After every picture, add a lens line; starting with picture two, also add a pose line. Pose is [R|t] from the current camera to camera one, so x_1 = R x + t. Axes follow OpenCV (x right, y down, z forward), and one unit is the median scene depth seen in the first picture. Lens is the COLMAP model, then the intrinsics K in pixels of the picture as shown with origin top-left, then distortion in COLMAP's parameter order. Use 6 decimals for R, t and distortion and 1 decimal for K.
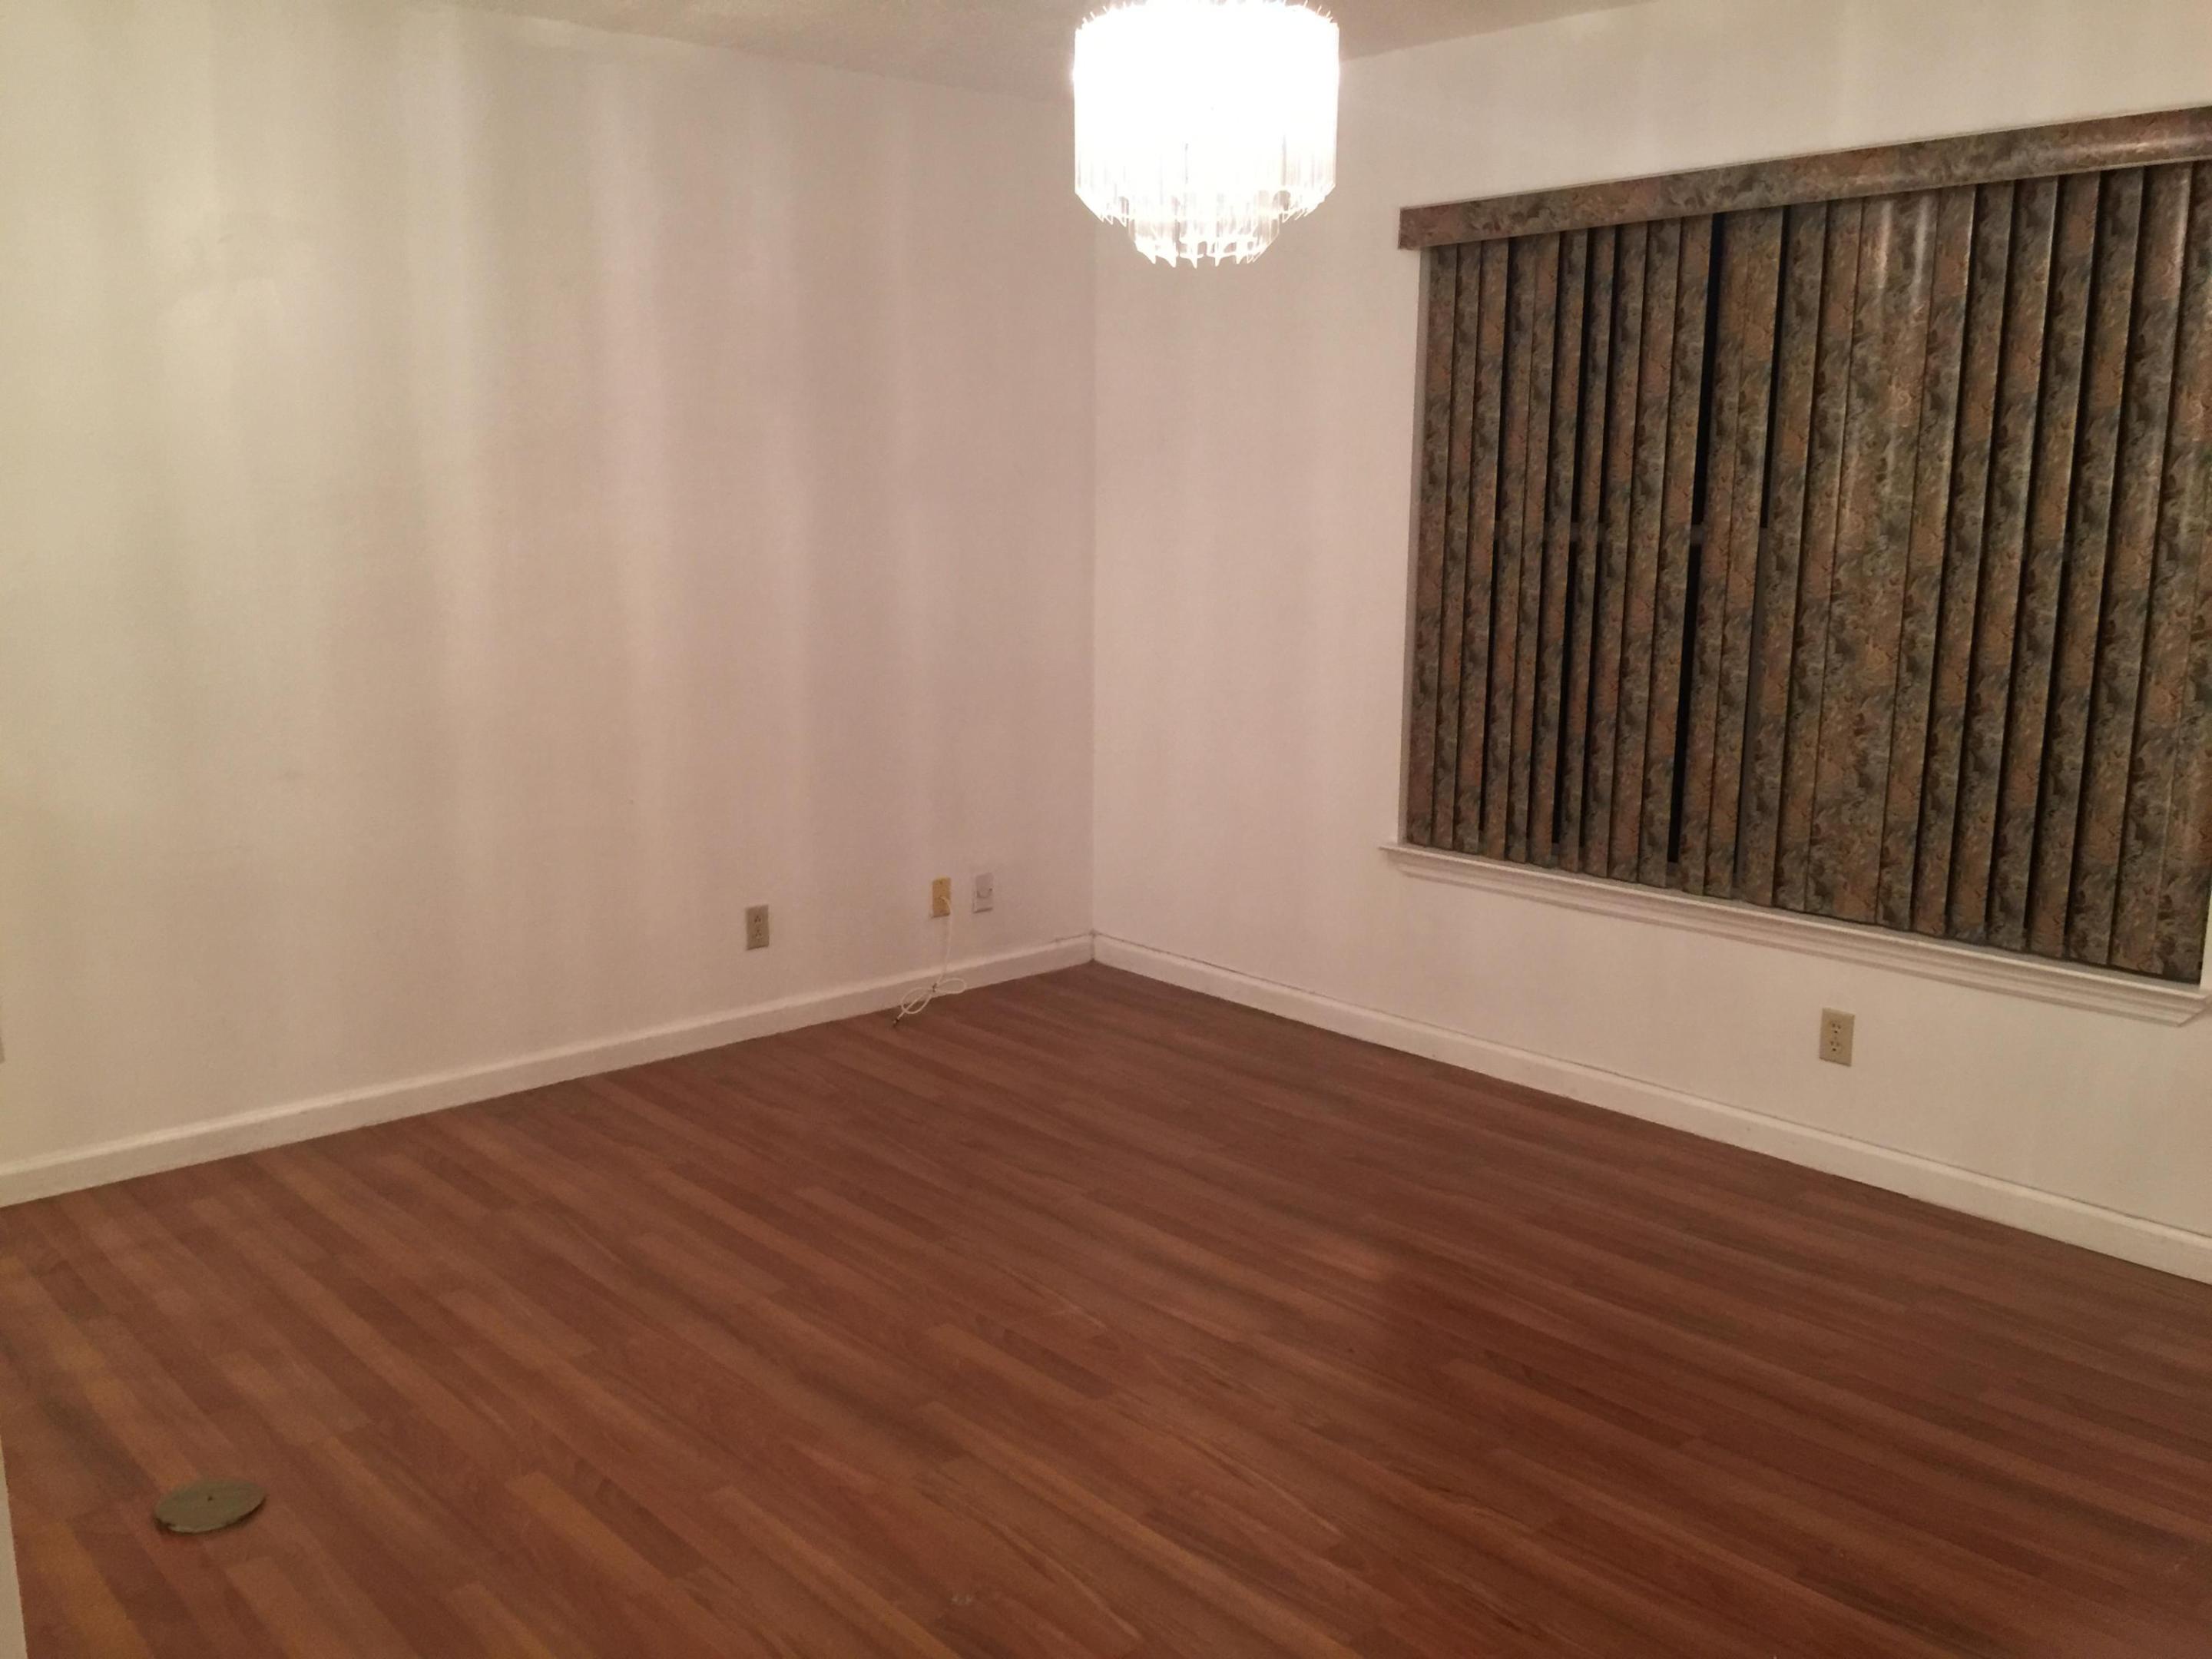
lens RADIAL K [[1929.2, 0, 1097.3], [0, 1929.2, 836.7], [0, 0, 1]] dist [0.073296, -0.109159]
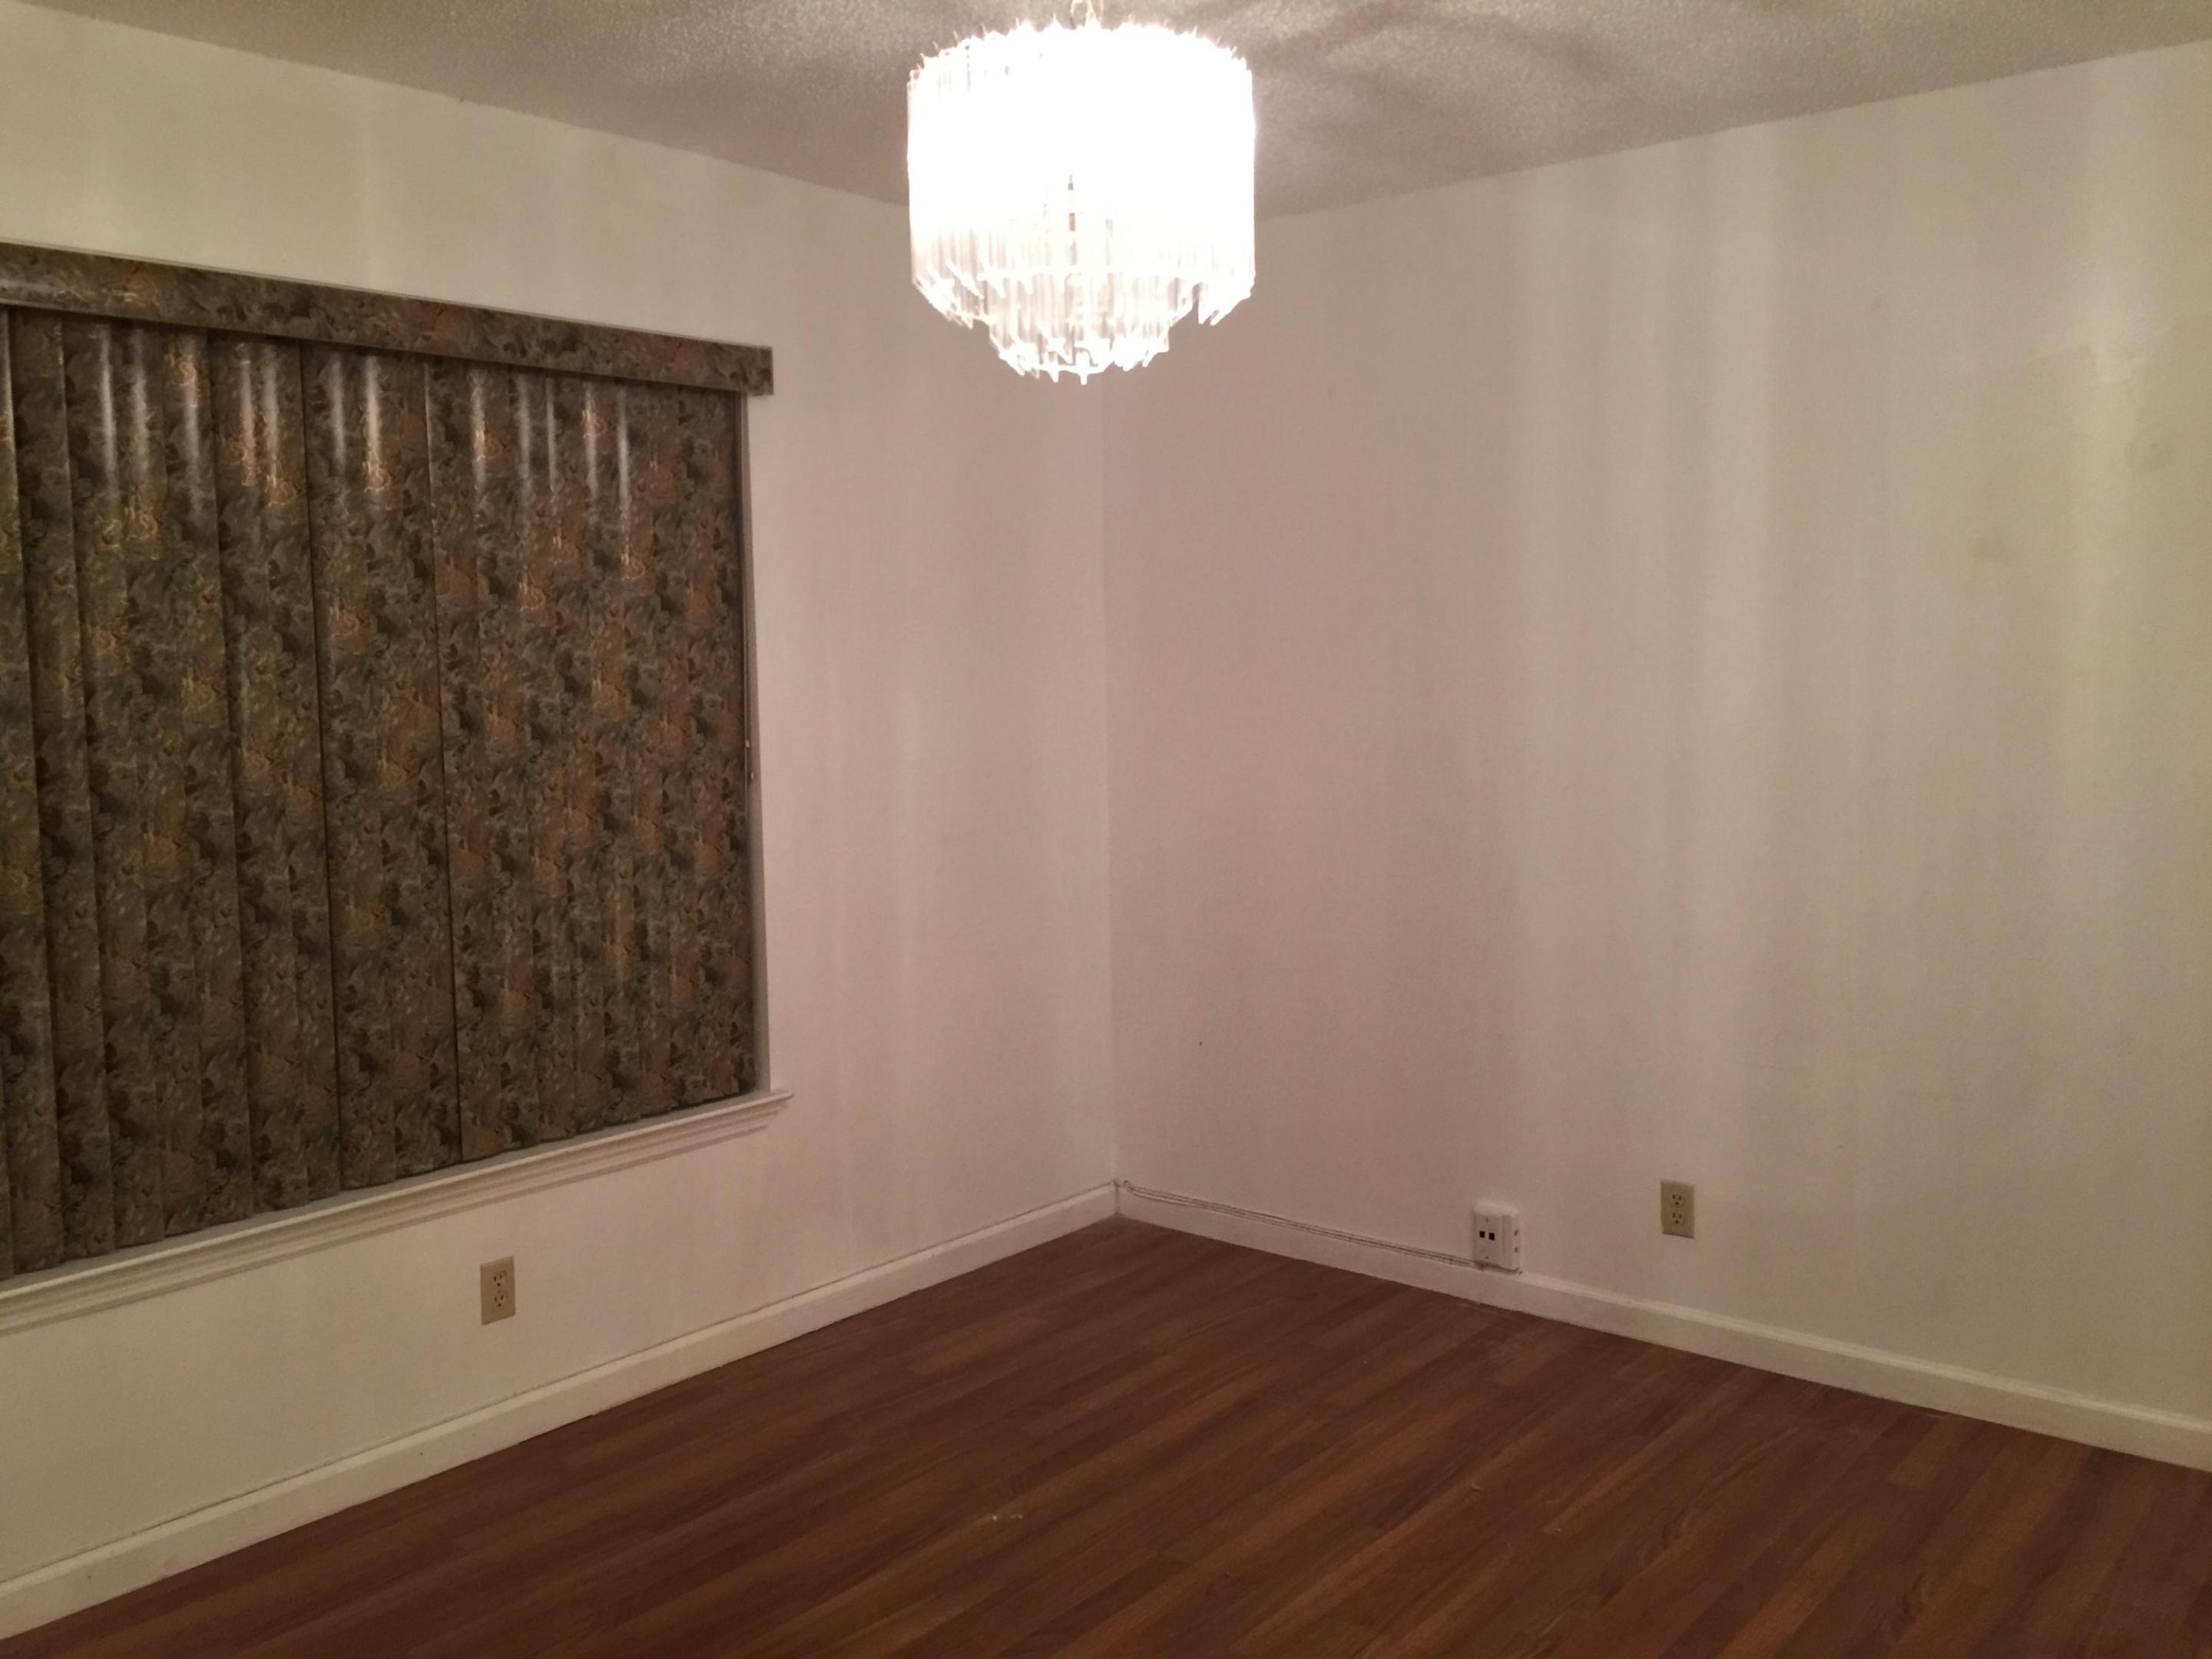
lens RADIAL K [[1998.6, 0, 1112.5], [0, 1998.6, 795.2], [0, 0, 1]] dist [0.132386, -0.146148]
pose [[-0.179825, -0.087137, 0.979832, -0.412479], [0.180633, 0.976207, 0.119966, -0.131292], [-0.966972, 0.198562, -0.159807, 0.621176]]
